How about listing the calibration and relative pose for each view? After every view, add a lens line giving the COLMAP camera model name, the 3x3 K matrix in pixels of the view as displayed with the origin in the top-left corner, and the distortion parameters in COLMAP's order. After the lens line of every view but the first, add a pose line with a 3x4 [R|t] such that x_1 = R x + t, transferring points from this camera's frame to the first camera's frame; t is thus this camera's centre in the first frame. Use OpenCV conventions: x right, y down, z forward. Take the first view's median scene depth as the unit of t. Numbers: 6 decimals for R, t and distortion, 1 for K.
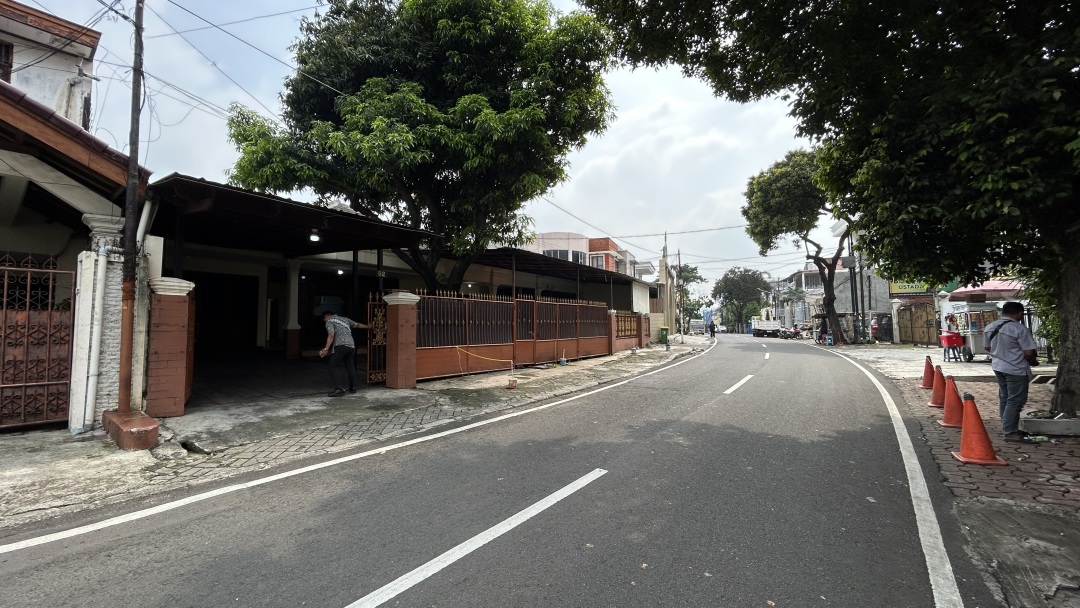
lens RADIAL K [[443.0, 0, 540.0], [0, 443.0, 304.0], [0, 0, 1]] dist [-0.001666, -0.000211]
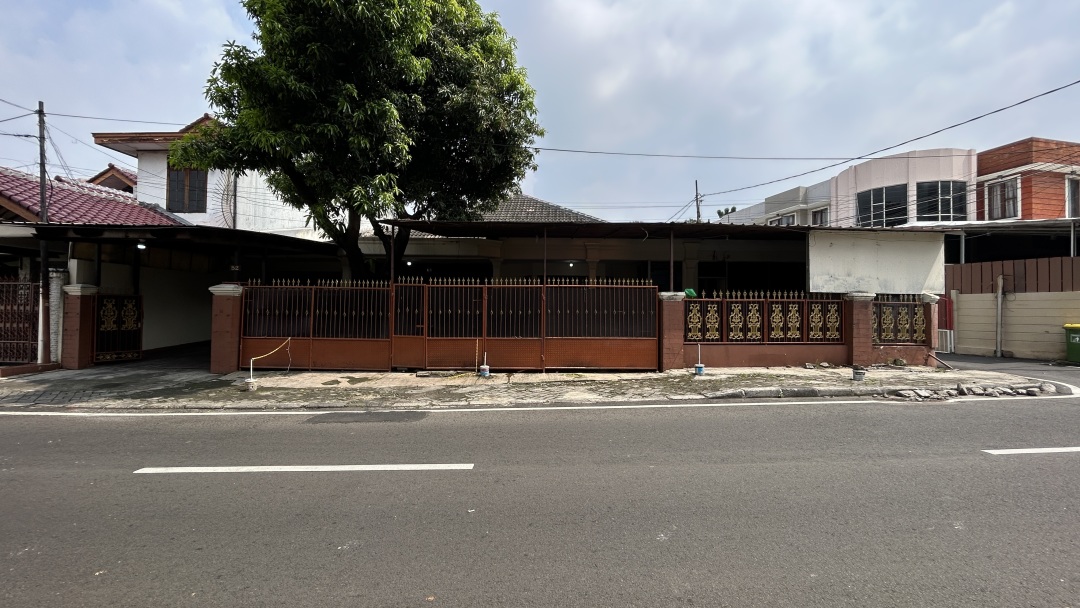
lens RADIAL K [[443.0, 0, 540.0], [0, 443.0, 304.0], [0, 0, 1]] dist [-0.001666, -0.000211]
pose [[0.558864, 0.000968, -0.829258, 0.530665], [0.031303, 0.999262, 0.022263, 0.011170], [0.828668, -0.038400, 0.558422, 0.546854]]
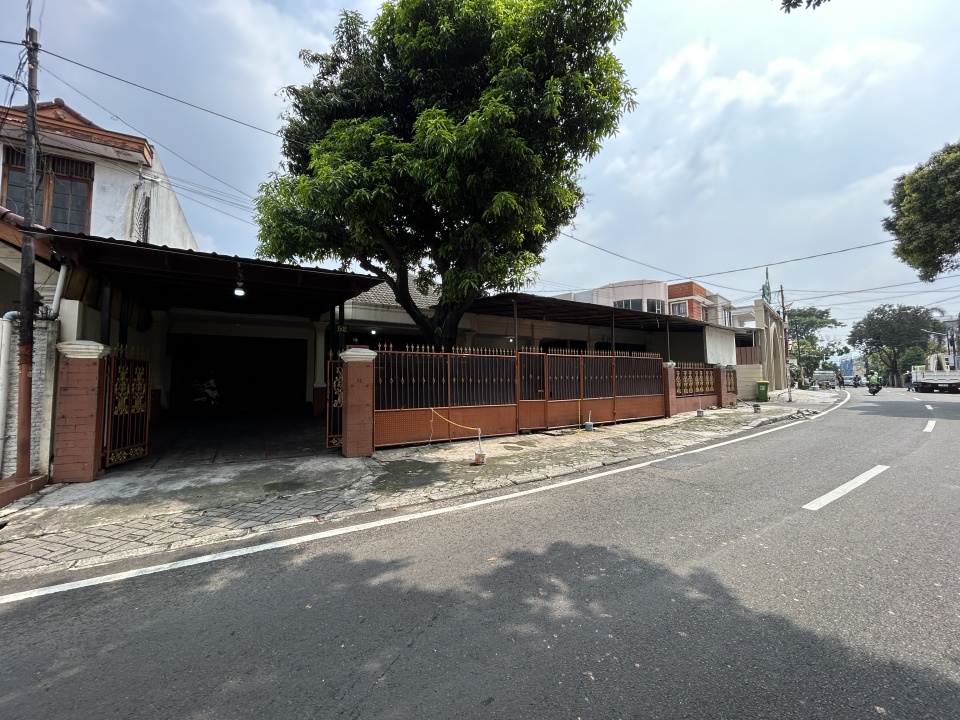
lens RADIAL K [[392.0, 0, 477.1], [0, 392.0, 360.7], [0, 0, 1]] dist [0.001840, 0.000063]
pose [[0.921912, -0.024959, -0.386596, 0.115399], [0.025759, 0.999663, -0.003113, 0.003805], [0.386543, -0.007089, 0.922244, 0.193242]]
